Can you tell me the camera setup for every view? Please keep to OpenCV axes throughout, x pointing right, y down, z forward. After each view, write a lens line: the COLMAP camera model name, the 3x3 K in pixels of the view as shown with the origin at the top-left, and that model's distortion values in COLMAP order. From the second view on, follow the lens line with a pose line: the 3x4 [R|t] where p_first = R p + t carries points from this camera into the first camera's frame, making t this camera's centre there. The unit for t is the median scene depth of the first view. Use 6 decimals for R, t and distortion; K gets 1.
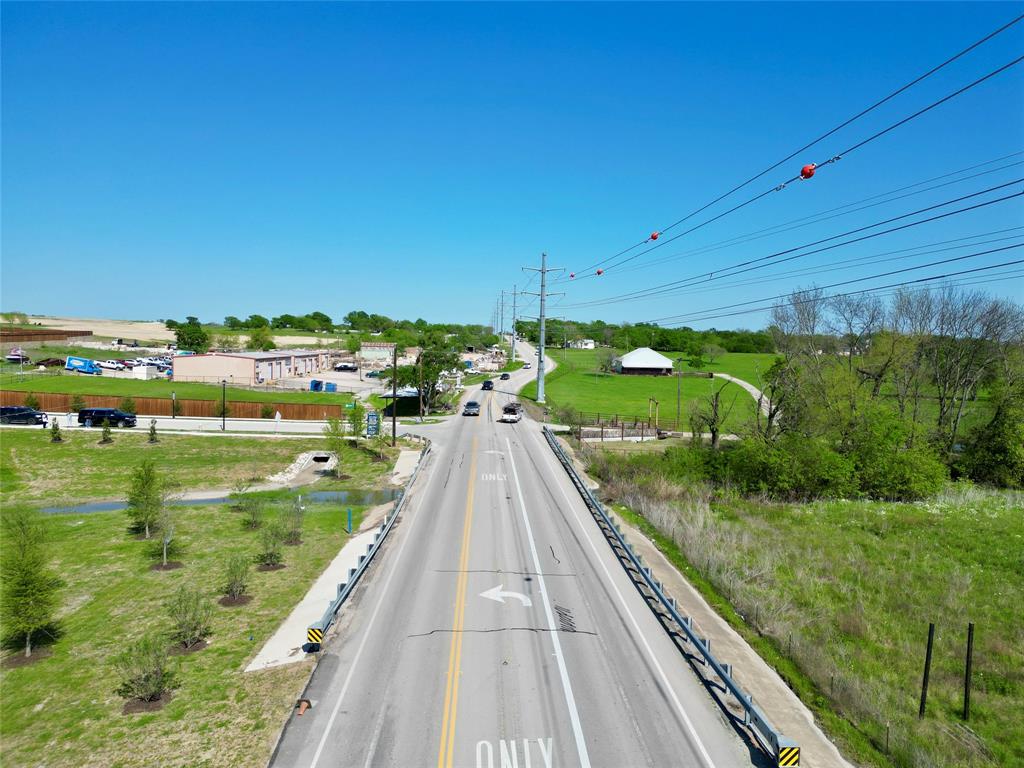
lens RADIAL K [[717.3, 0, 516.5], [0, 717.3, 386.9], [0, 0, 1]] dist [0.068561, -0.068086]
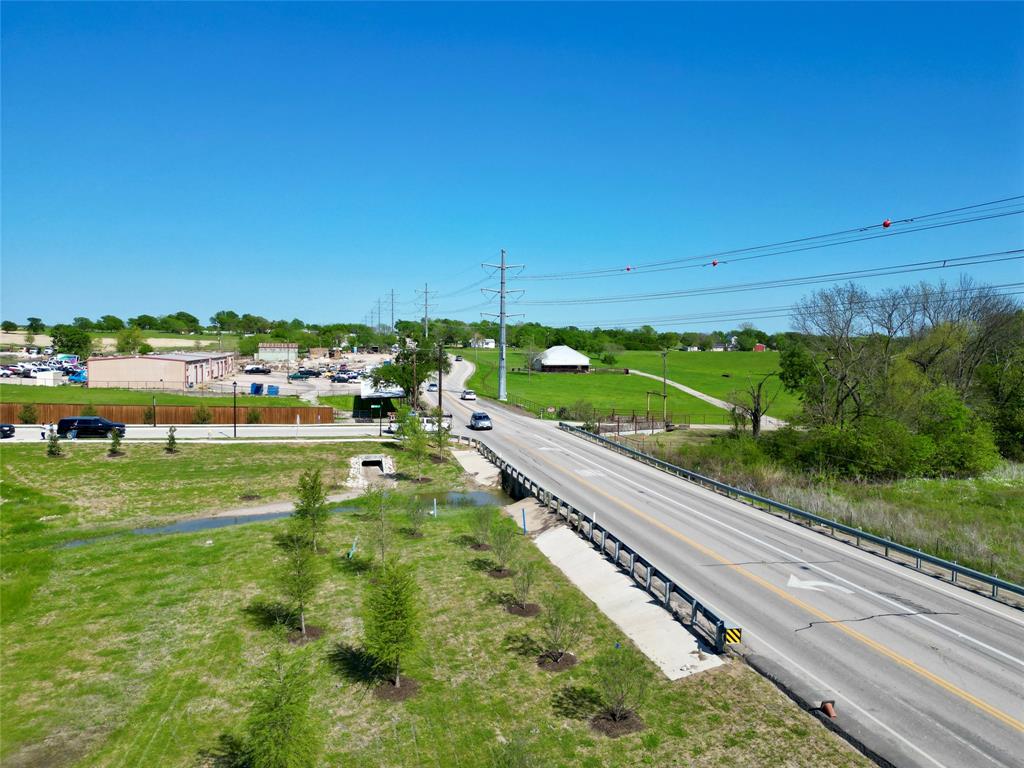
lens RADIAL K [[717.3, 0, 516.5], [0, 717.3, 386.9], [0, 0, 1]] dist [0.068561, -0.068086]
pose [[0.981531, -0.022233, 0.190009, -0.251985], [0.022400, 0.999748, 0.001271, 0.003822], [-0.189989, 0.003009, 0.981782, 0.043368]]
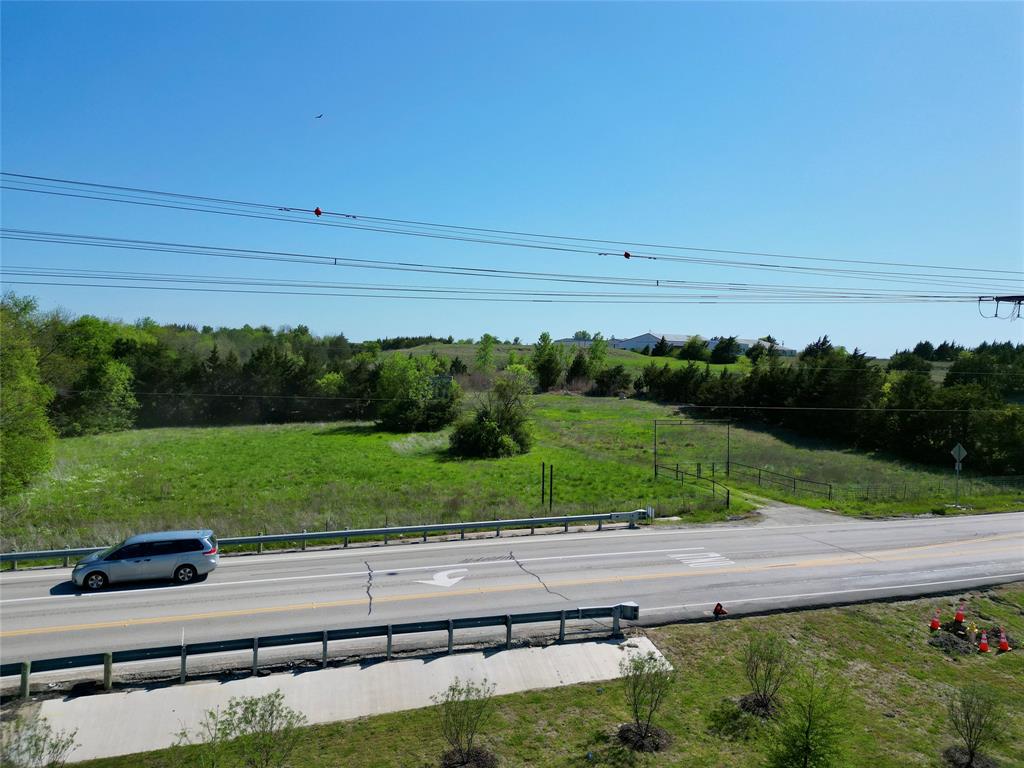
lens RADIAL K [[717.3, 0, 516.5], [0, 717.3, 386.9], [0, 0, 1]] dist [0.068561, -0.068086]
pose [[-0.277584, -0.064327, 0.958545, -0.410251], [0.025874, 0.996893, 0.074393, -0.017543], [-0.960353, 0.045452, -0.275057, 0.492849]]
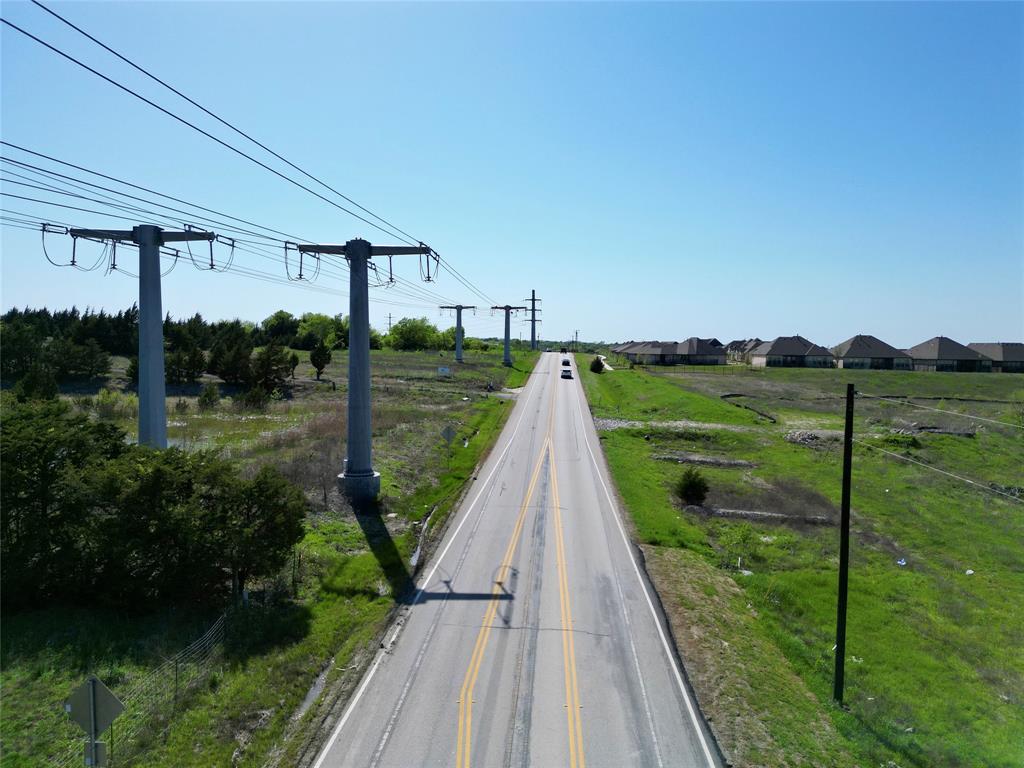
lens RADIAL K [[717.3, 0, 516.5], [0, 717.3, 386.9], [0, 0, 1]] dist [0.068561, -0.068086]
pose [[-0.993750, -0.050397, 0.099601, -0.004542], [-0.039143, 0.992950, 0.111883, -0.005166], [-0.104538, 0.107285, -0.988717, 0.084938]]
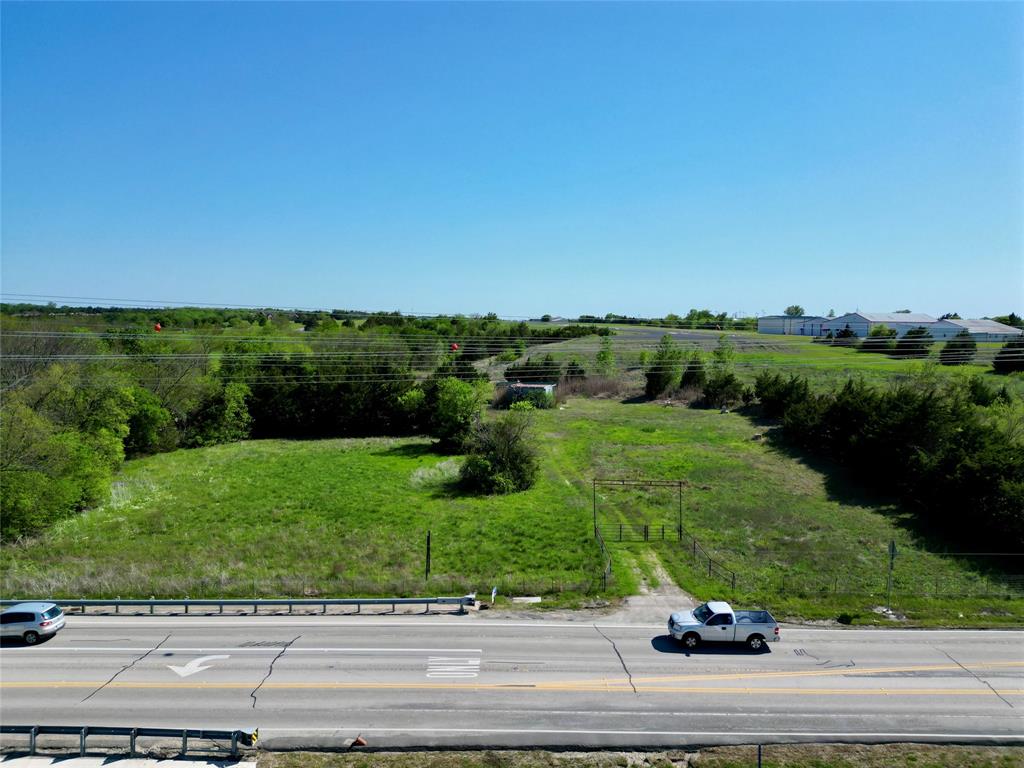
lens RADIAL K [[717.3, 0, 516.5], [0, 717.3, 386.9], [0, 0, 1]] dist [0.068561, -0.068086]
pose [[0.046336, -0.109321, 0.992926, -0.456670], [0.048558, 0.993065, 0.107070, -0.102335], [-0.997745, 0.043254, 0.051323, 0.178177]]
